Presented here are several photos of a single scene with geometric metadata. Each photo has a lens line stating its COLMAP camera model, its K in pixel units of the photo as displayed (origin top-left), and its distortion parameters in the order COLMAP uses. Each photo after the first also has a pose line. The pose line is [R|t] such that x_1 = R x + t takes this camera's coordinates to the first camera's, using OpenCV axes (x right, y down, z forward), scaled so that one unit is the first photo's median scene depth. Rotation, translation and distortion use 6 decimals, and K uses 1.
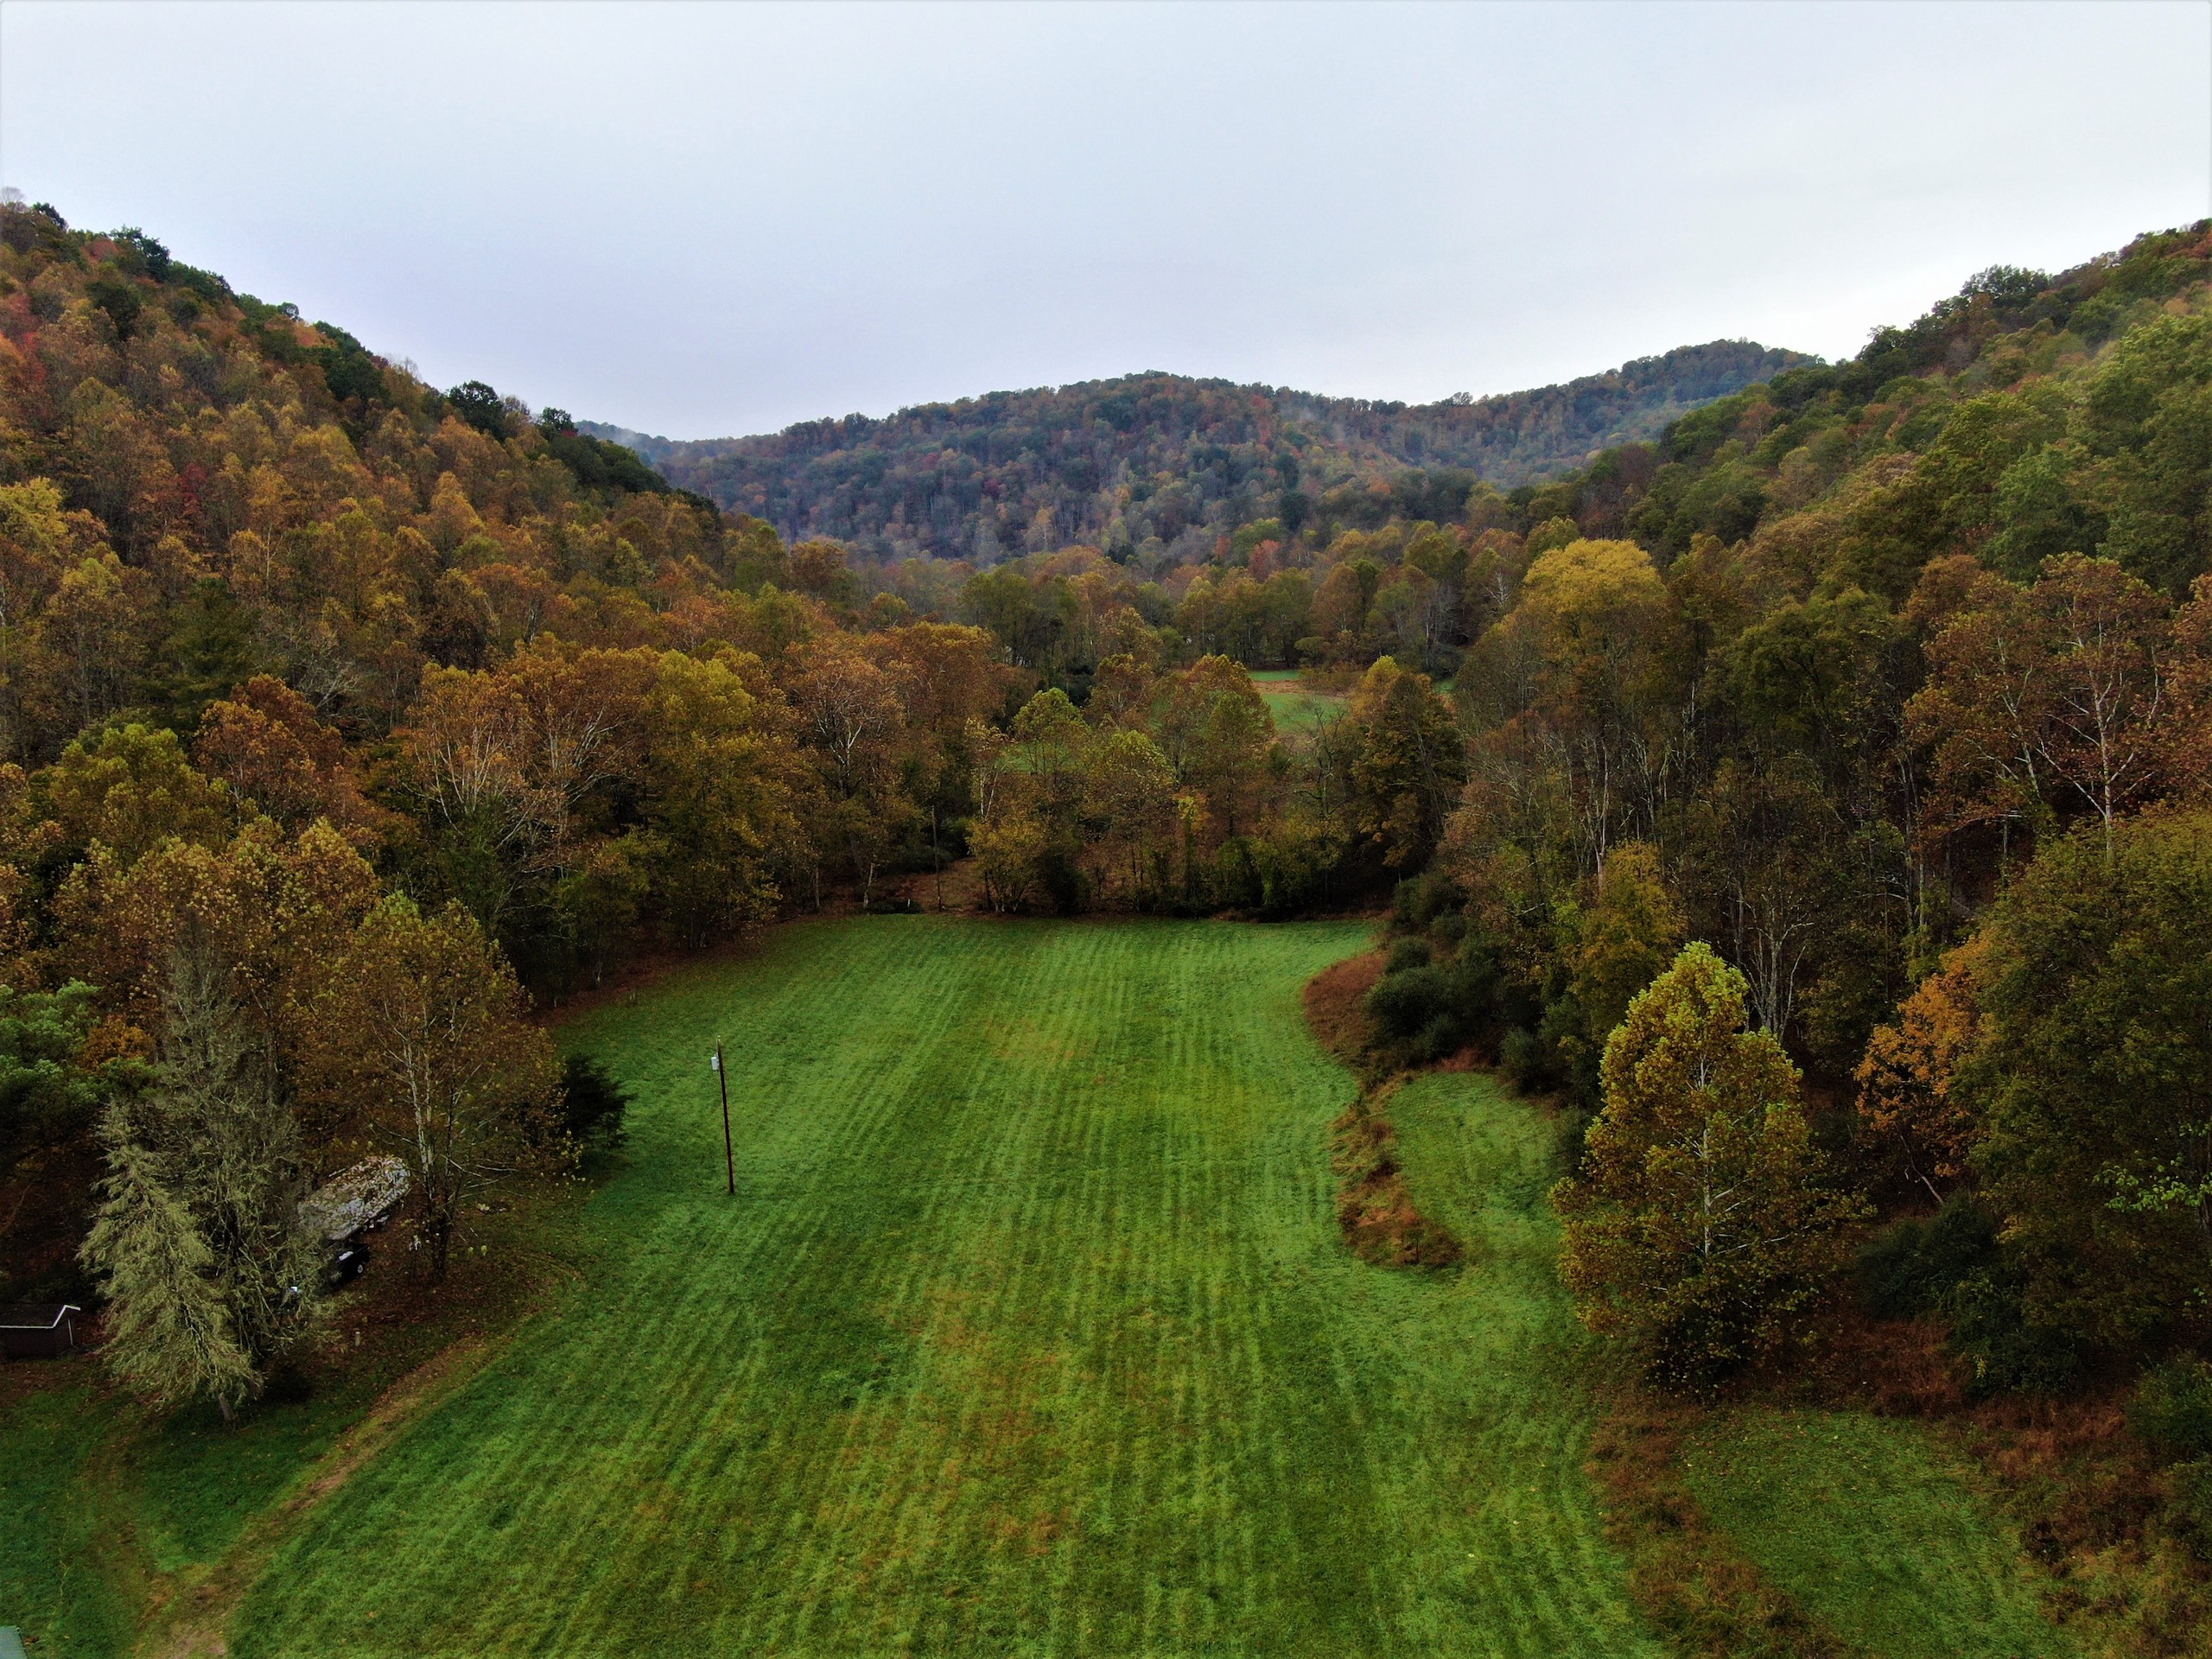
lens RADIAL K [[1804.9, 0, 1085.1], [0, 1804.9, 821.5], [0, 0, 1]] dist [-0.001940, -0.007561]
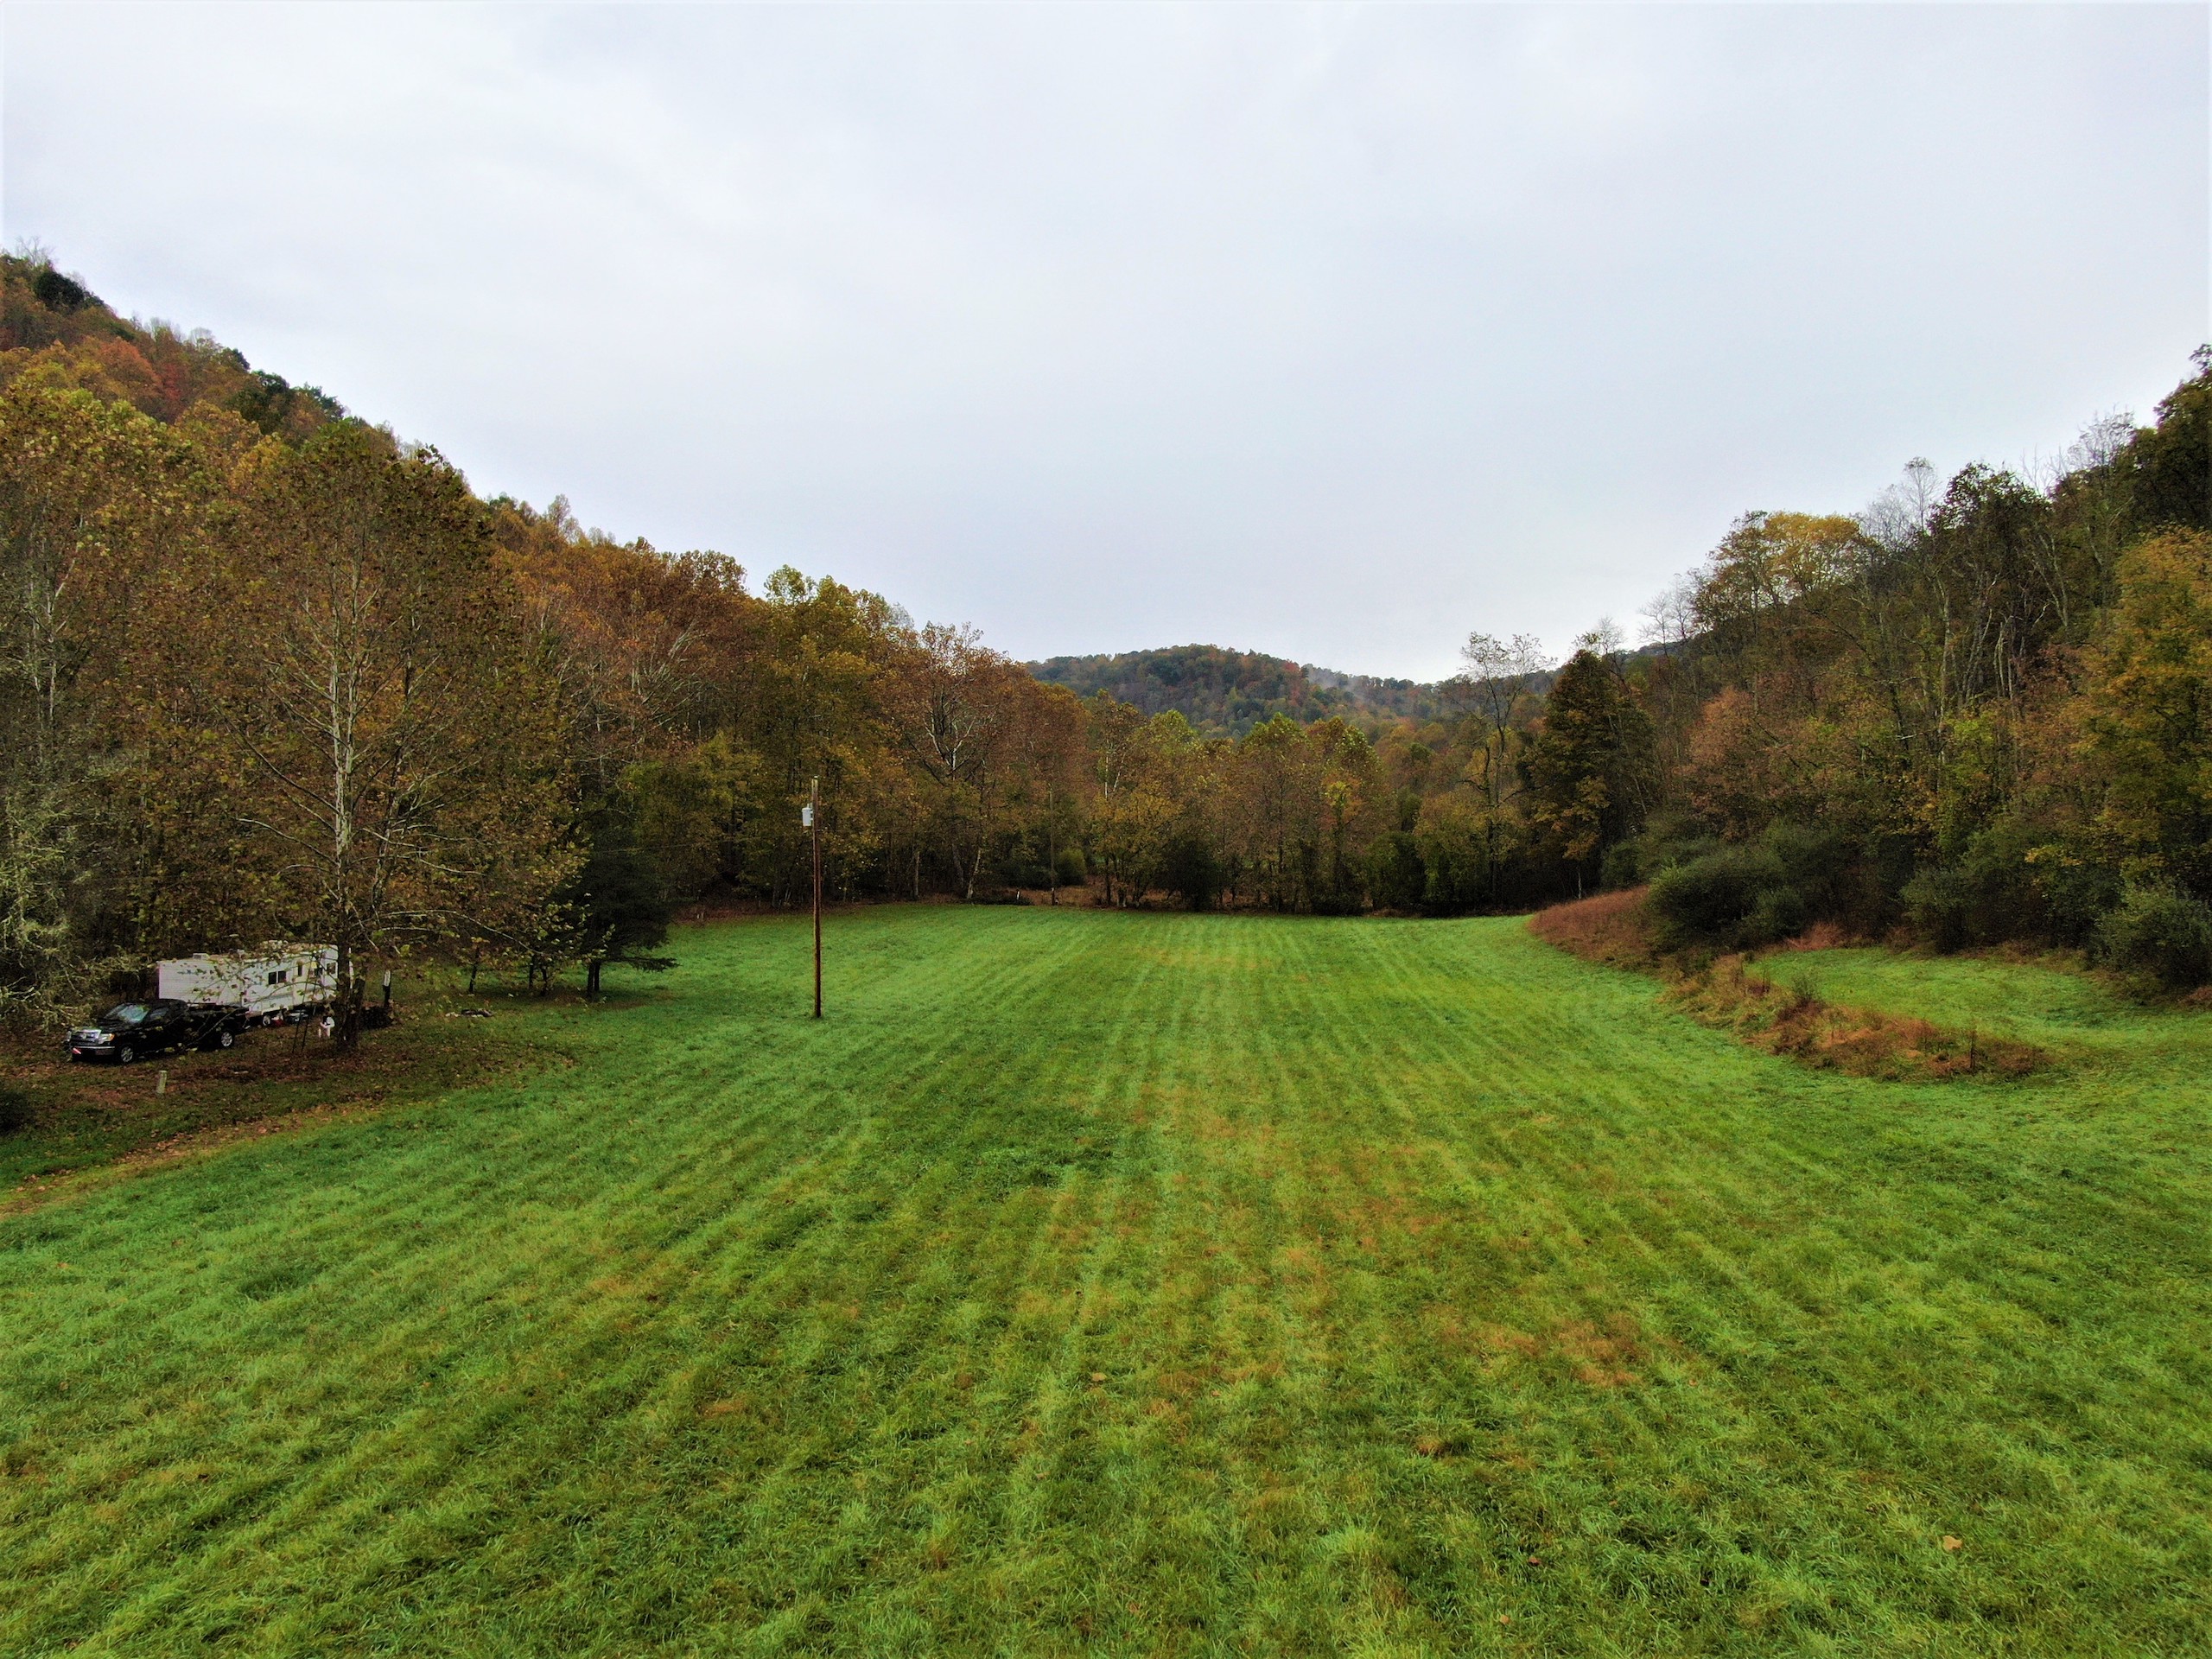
lens RADIAL K [[1553.8, 0, 1099.8], [0, 1553.8, 830.2], [0, 0, 1]] dist [-0.029603, 0.010061]
pose [[0.998977, 0.043233, -0.013288, -0.051909], [-0.044701, 0.988520, -0.144326, 0.130960], [0.006895, 0.144772, 0.989441, 0.252509]]
